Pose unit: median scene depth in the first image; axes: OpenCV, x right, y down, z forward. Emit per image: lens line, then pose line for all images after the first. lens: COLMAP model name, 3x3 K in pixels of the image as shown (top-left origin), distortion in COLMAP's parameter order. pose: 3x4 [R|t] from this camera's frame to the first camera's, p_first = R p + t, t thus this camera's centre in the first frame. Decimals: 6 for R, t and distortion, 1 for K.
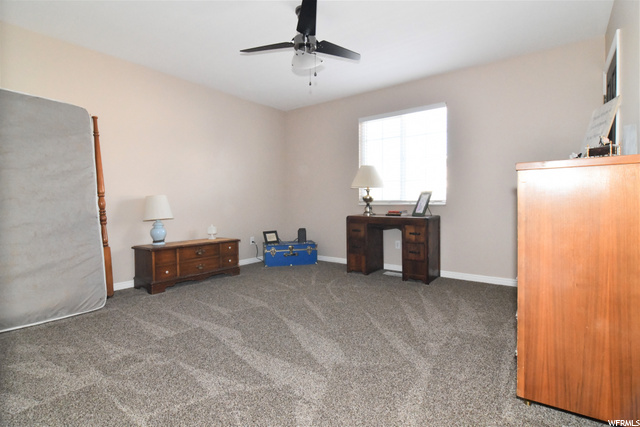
lens RADIAL K [[322.5, 0, 321.1], [0, 322.5, 208.3], [0, 0, 1]] dist [-0.013591, -0.000948]
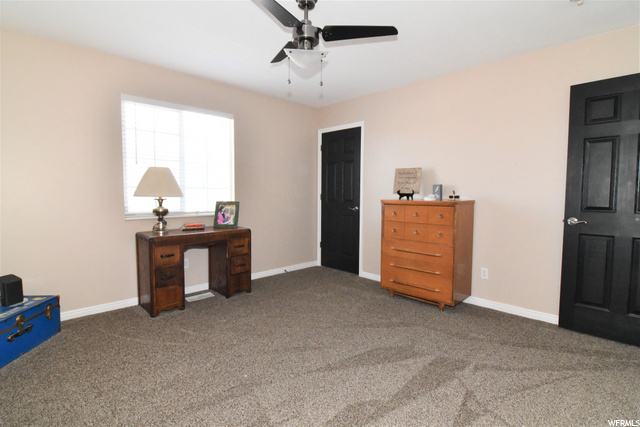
lens RADIAL K [[322.5, 0, 321.1], [0, 322.5, 208.3], [0, 0, 1]] dist [-0.013591, -0.000948]
pose [[0.154804, -0.053601, 0.986490, -0.552625], [0.001245, 0.998537, 0.054060, -0.078667], [-0.987944, -0.007140, 0.154645, 0.519923]]
